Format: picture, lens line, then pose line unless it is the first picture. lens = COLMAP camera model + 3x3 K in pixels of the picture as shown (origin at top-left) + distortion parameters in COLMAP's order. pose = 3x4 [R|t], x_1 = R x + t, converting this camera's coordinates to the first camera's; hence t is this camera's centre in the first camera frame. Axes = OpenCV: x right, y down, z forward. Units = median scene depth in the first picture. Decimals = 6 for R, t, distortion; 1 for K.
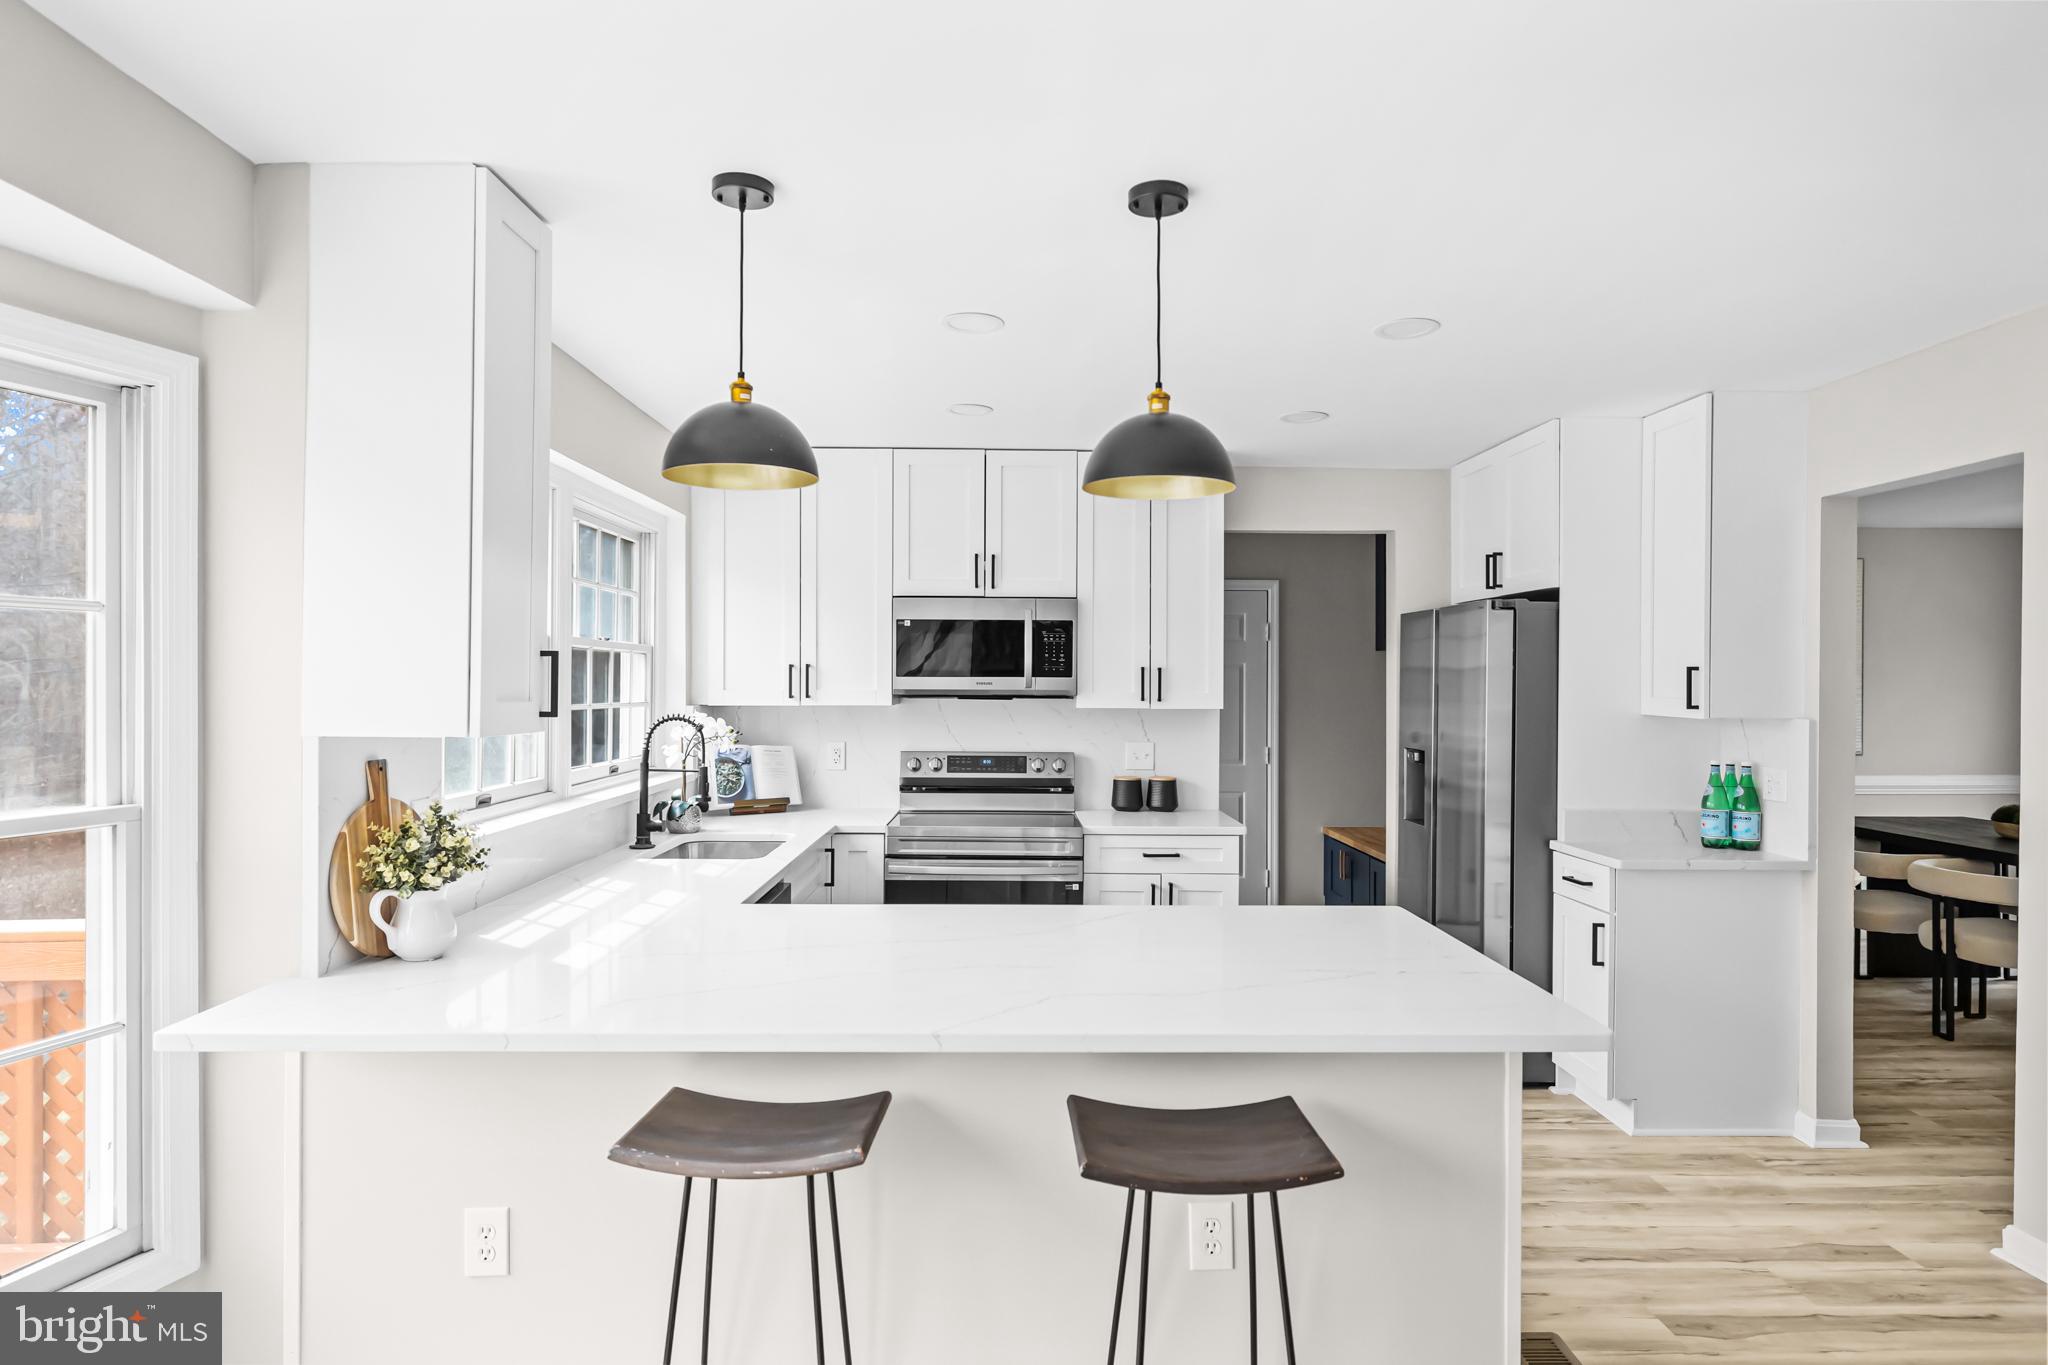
lens RADIAL K [[1170.9, 0, 1019.8], [0, 1170.9, 671.1], [0, 0, 1]] dist [0.002159, -0.000502]
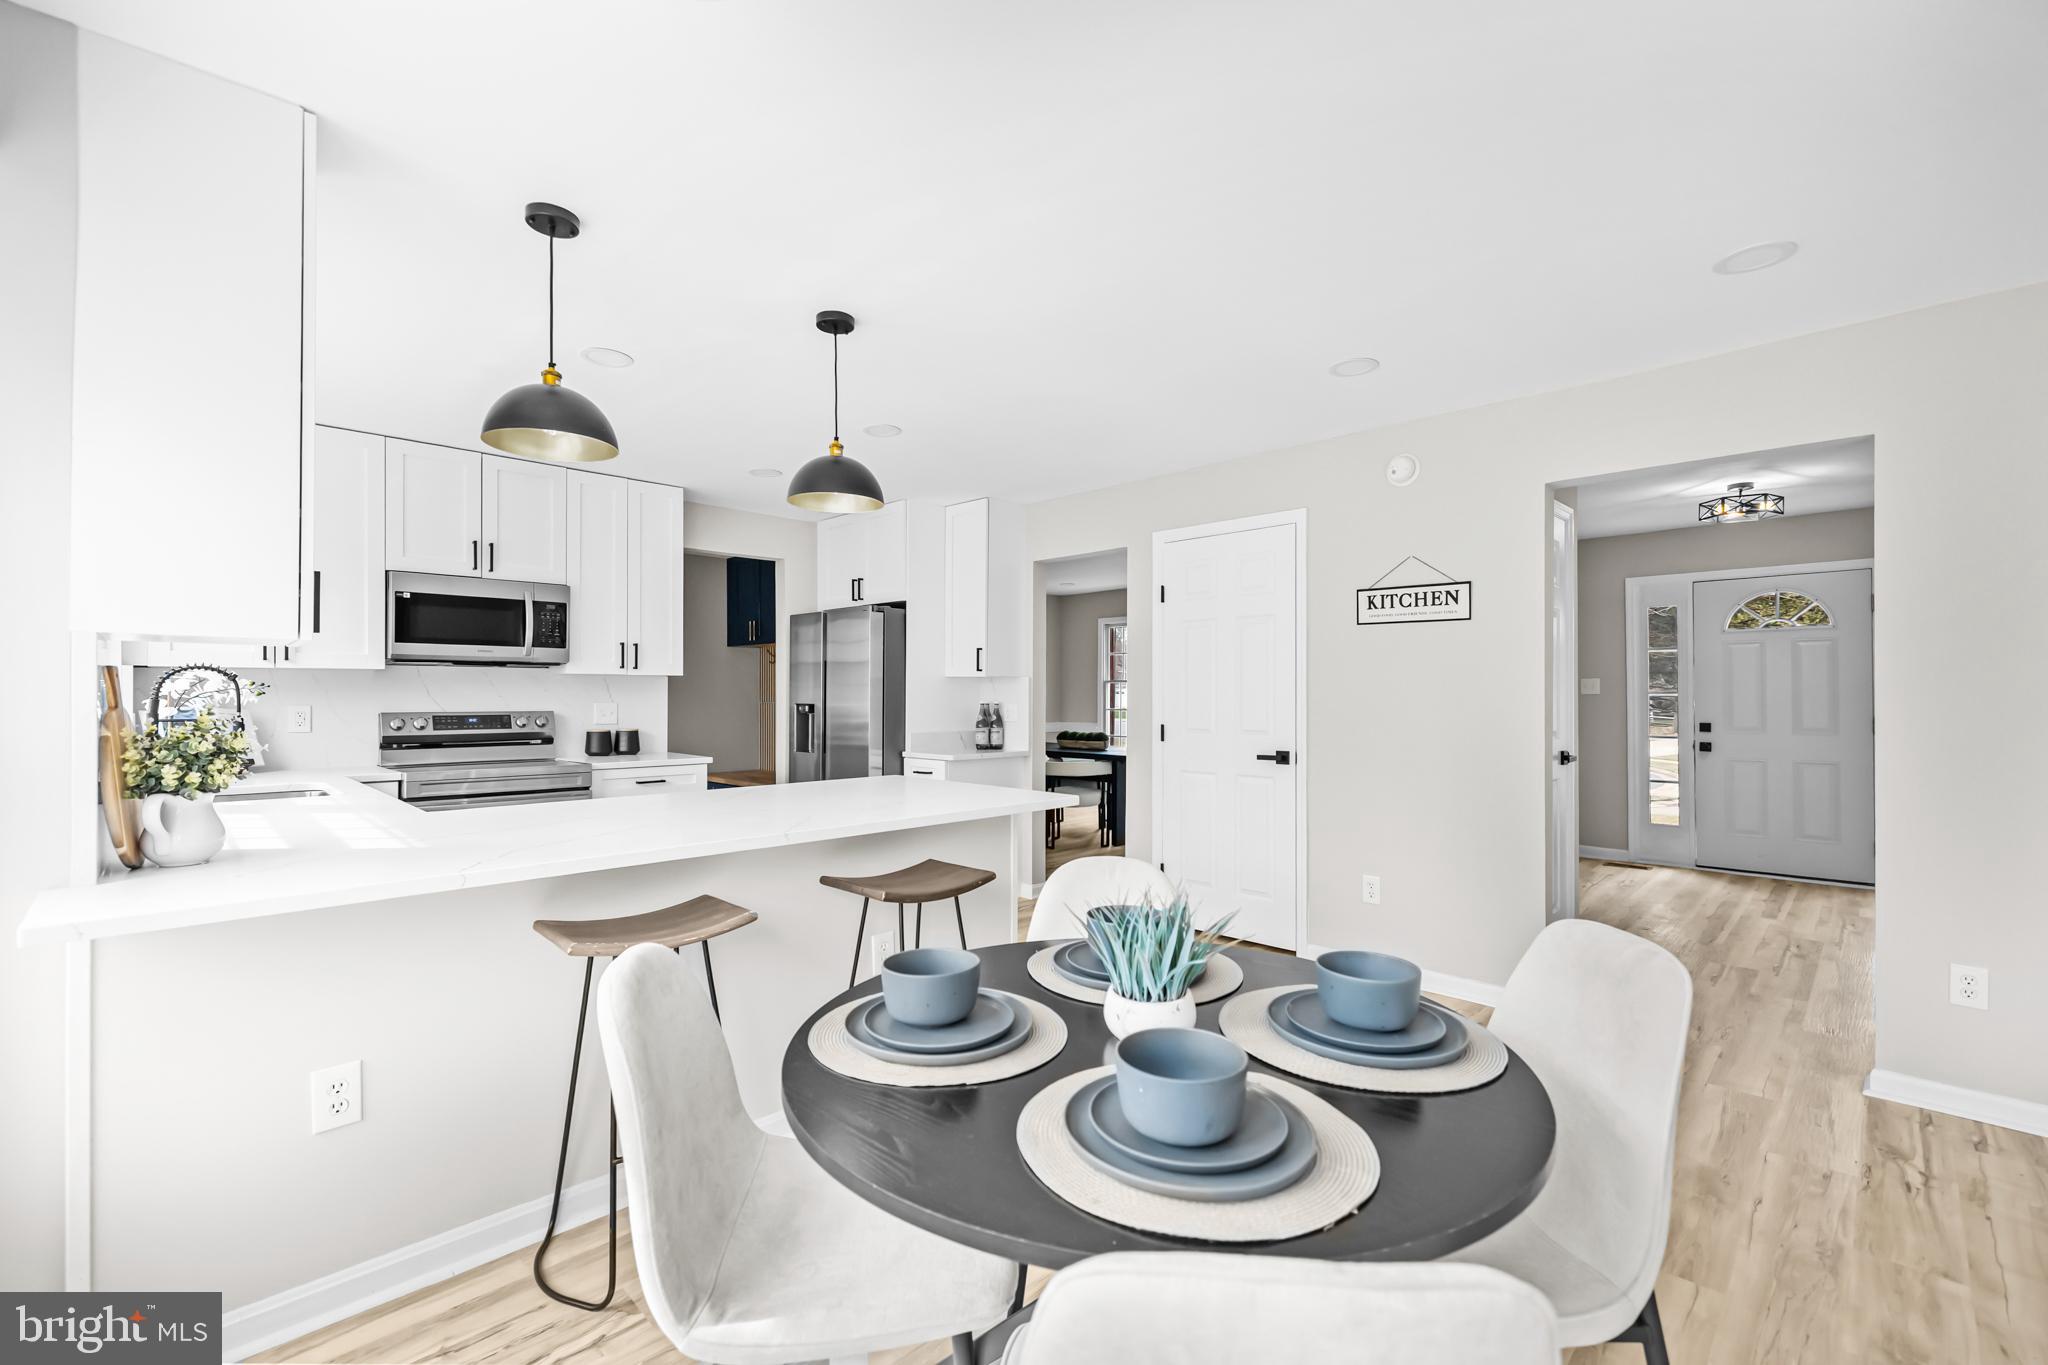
lens RADIAL K [[882.2, 0, 1030.3], [0, 882.2, 684.1], [0, 0, 1]] dist [0.002262, -0.000332]
pose [[0.711646, 0.004446, 0.702524, -0.265271], [-0.001027, 0.999985, -0.005288, 0.047851], [-0.702538, 0.003042, 0.711640, -0.021700]]
